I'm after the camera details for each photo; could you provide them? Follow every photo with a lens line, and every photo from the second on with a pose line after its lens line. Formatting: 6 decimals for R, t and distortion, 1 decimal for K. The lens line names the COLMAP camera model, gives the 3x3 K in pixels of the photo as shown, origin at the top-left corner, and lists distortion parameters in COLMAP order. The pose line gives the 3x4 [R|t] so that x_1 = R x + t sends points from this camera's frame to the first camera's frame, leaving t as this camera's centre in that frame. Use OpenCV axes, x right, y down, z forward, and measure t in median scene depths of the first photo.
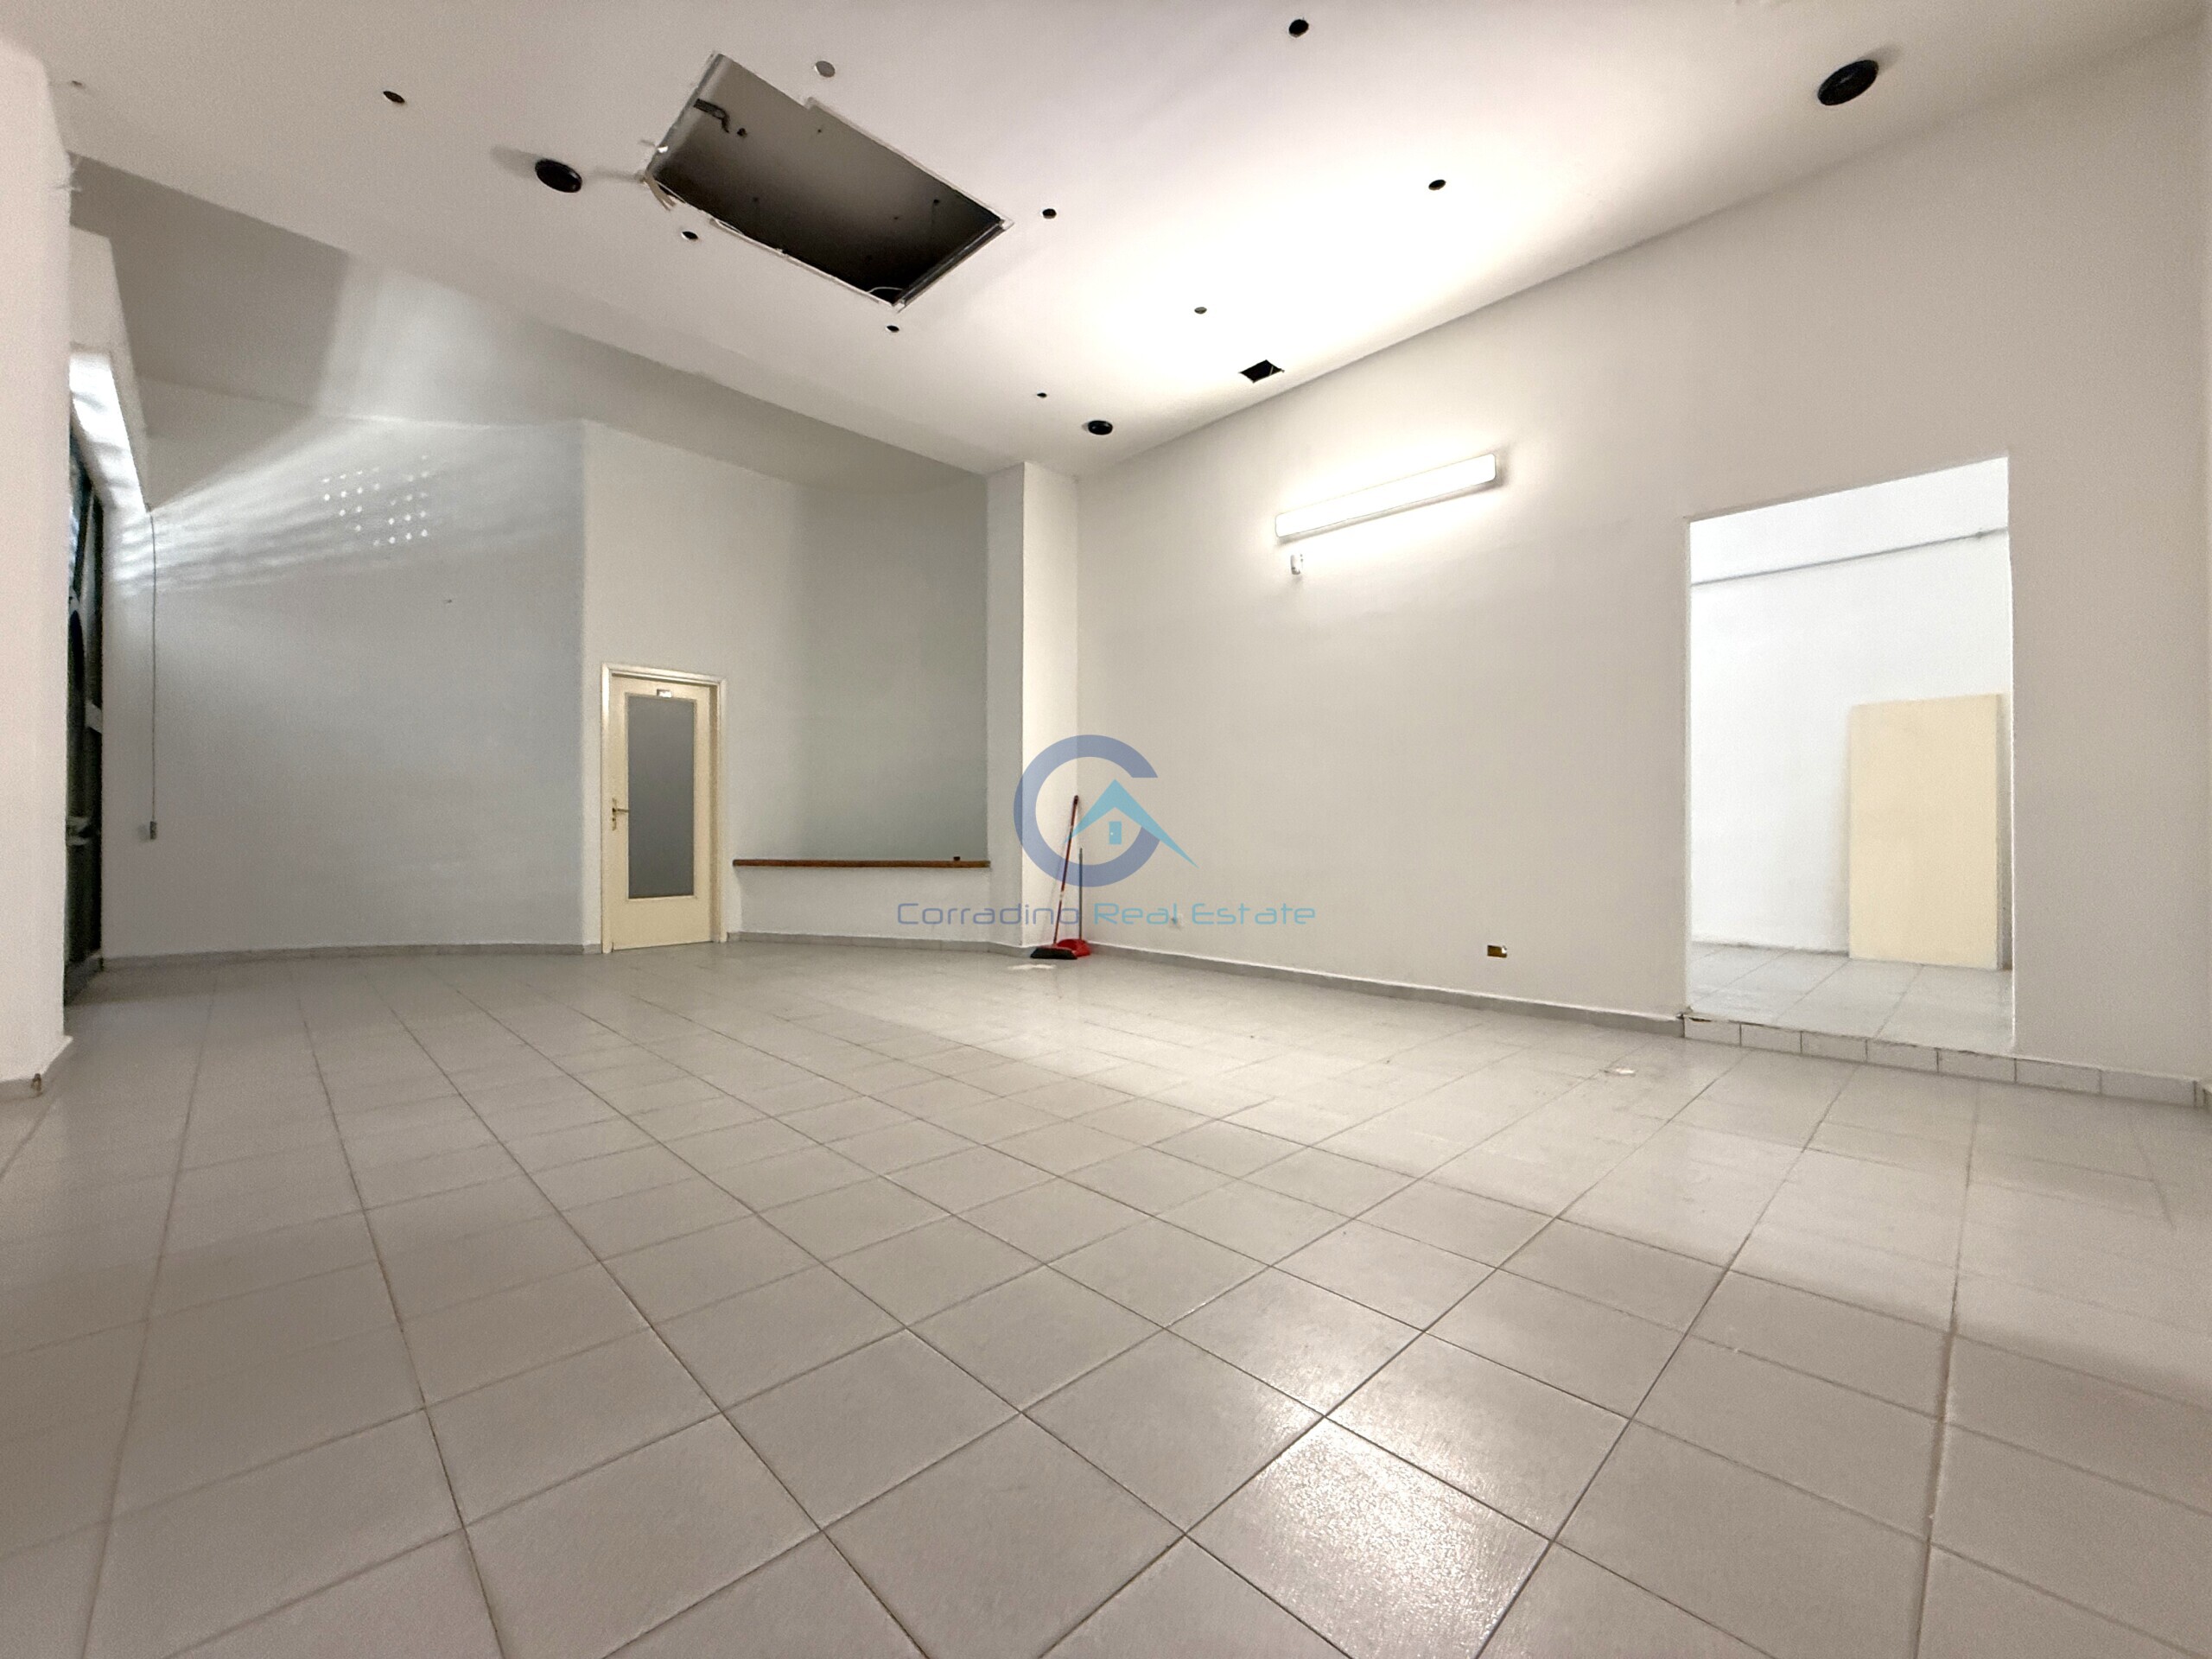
lens RADIAL K [[892.7, 0, 1104.6], [0, 892.7, 828.6], [0, 0, 1]] dist [0.008216, -0.000171]
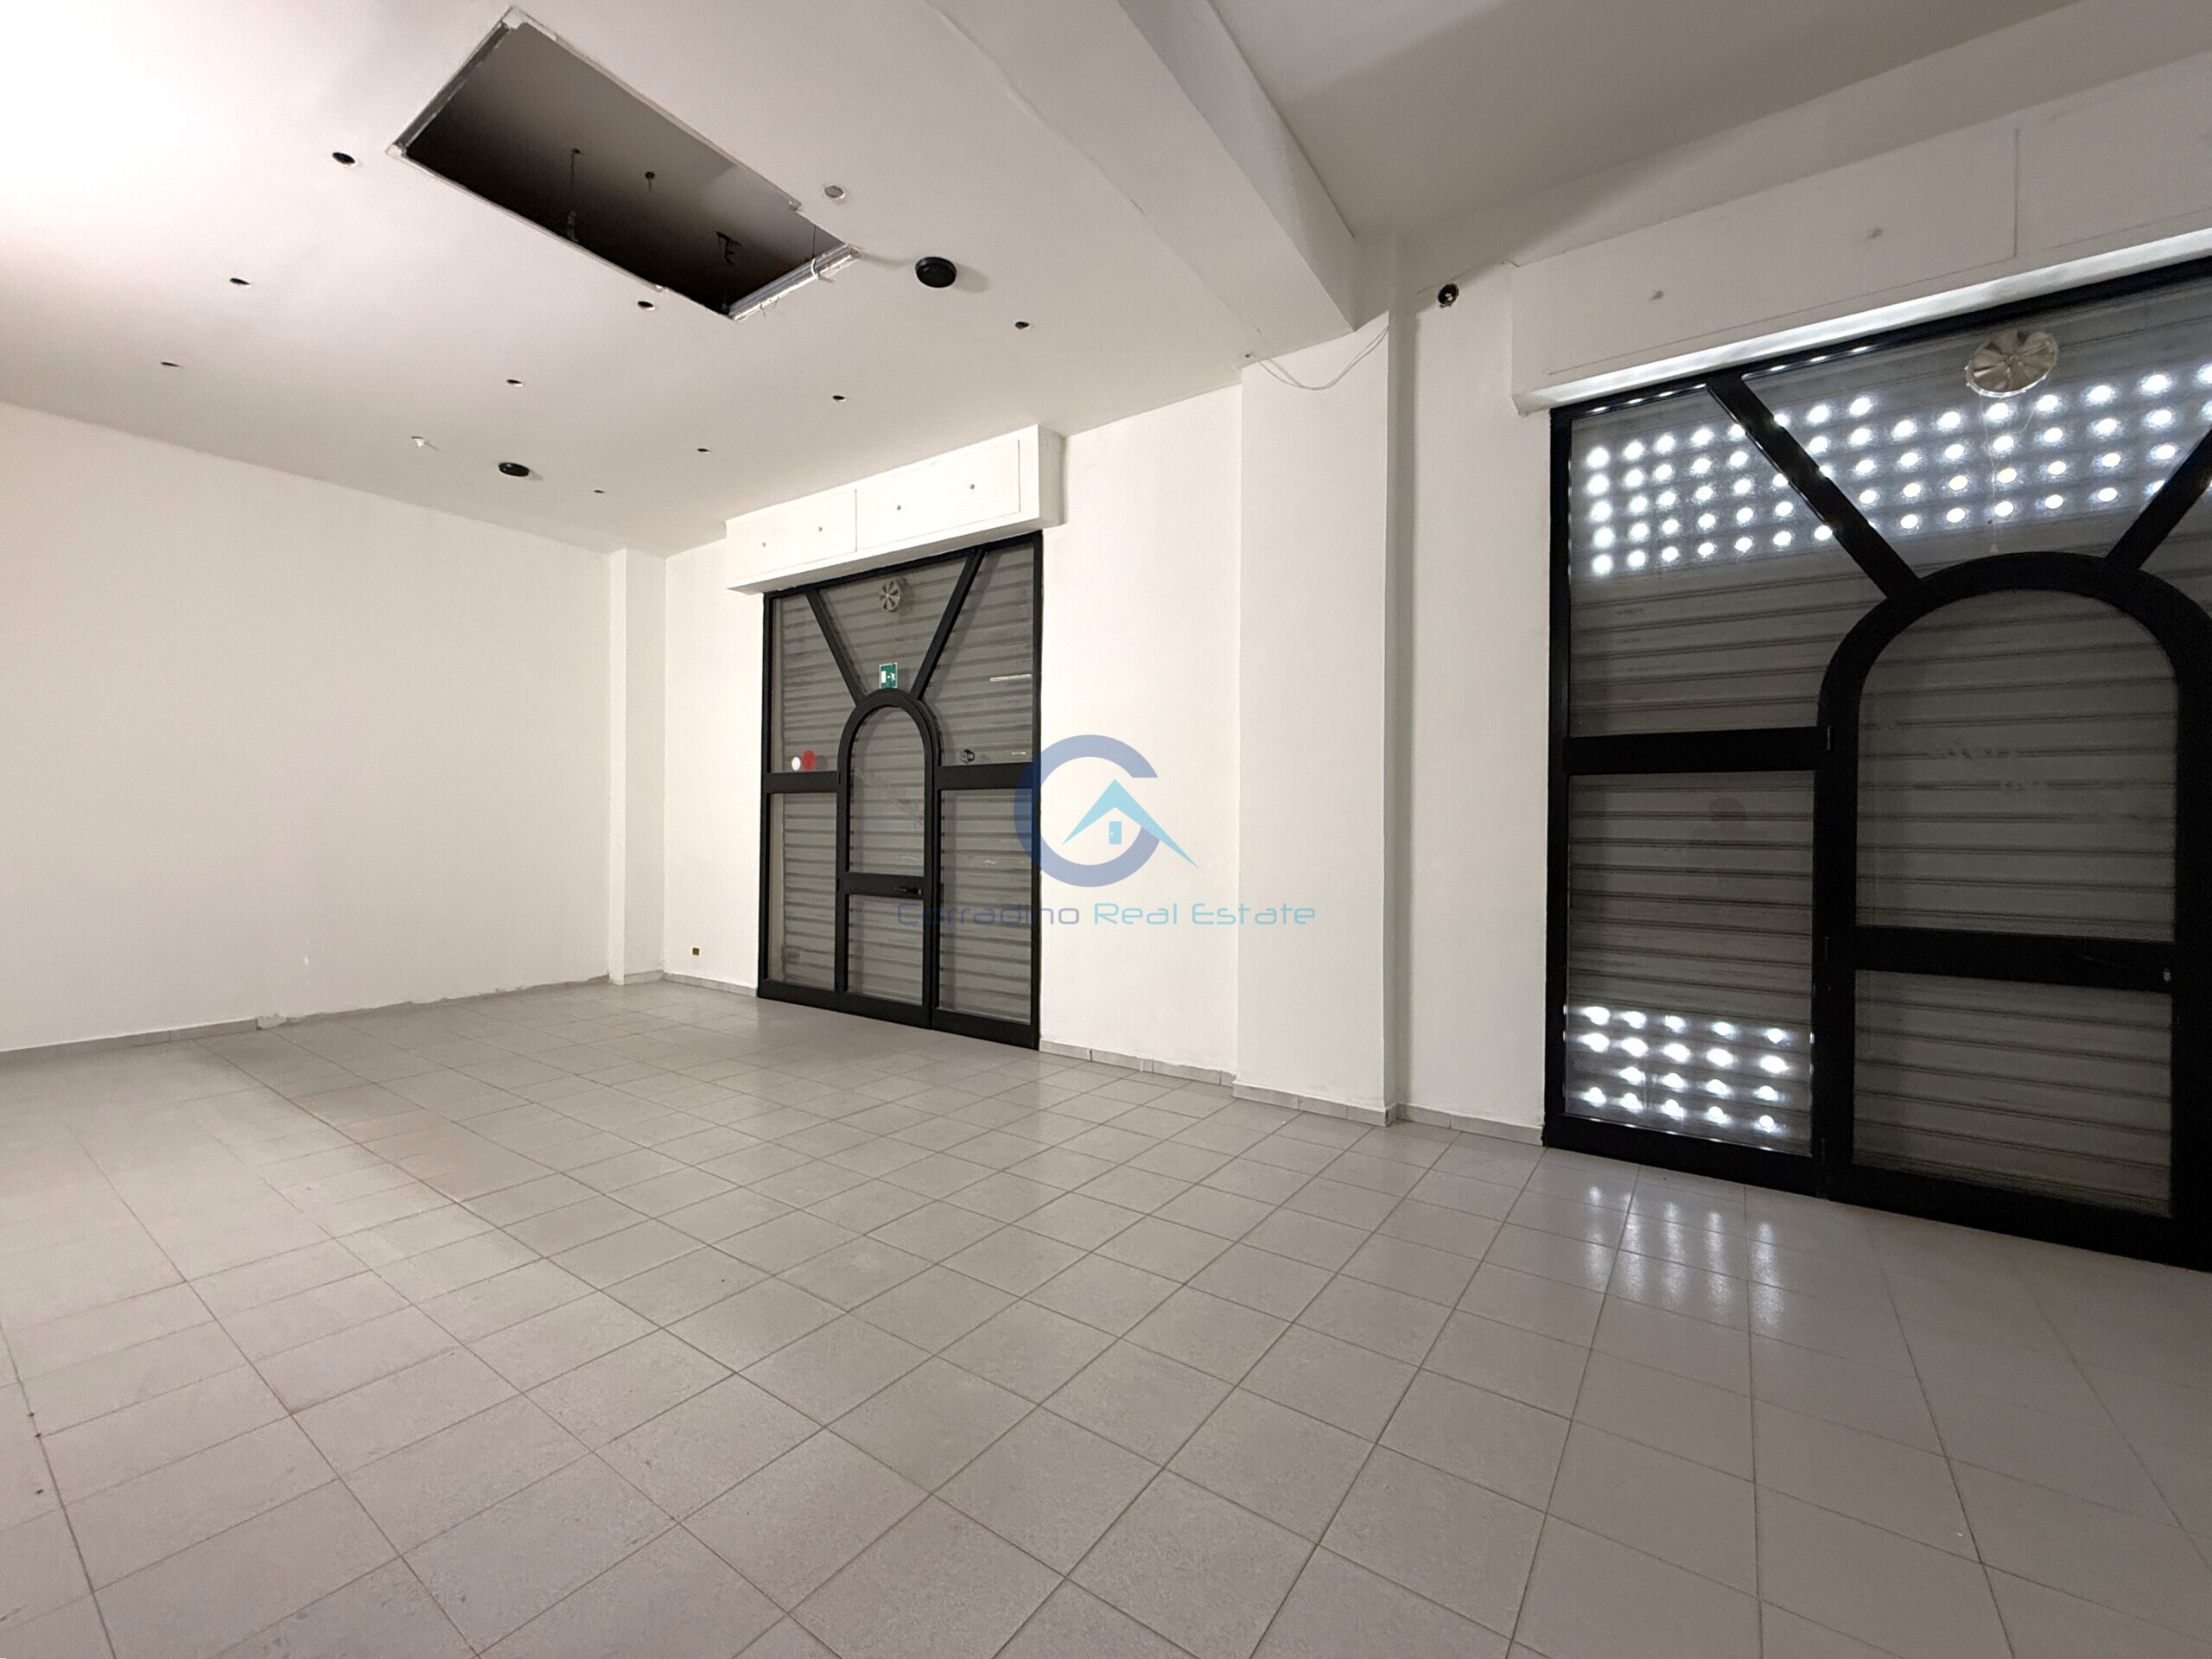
lens RADIAL K [[892.7, 0, 1099.8], [0, 892.7, 839.1], [0, 0, 1]] dist [0.008216, -0.000171]
pose [[-0.982778, -0.011071, -0.184460, -0.344389], [-0.010658, 0.999938, -0.003232, -0.050507], [0.184484, -0.001210, -0.982835, 1.118166]]
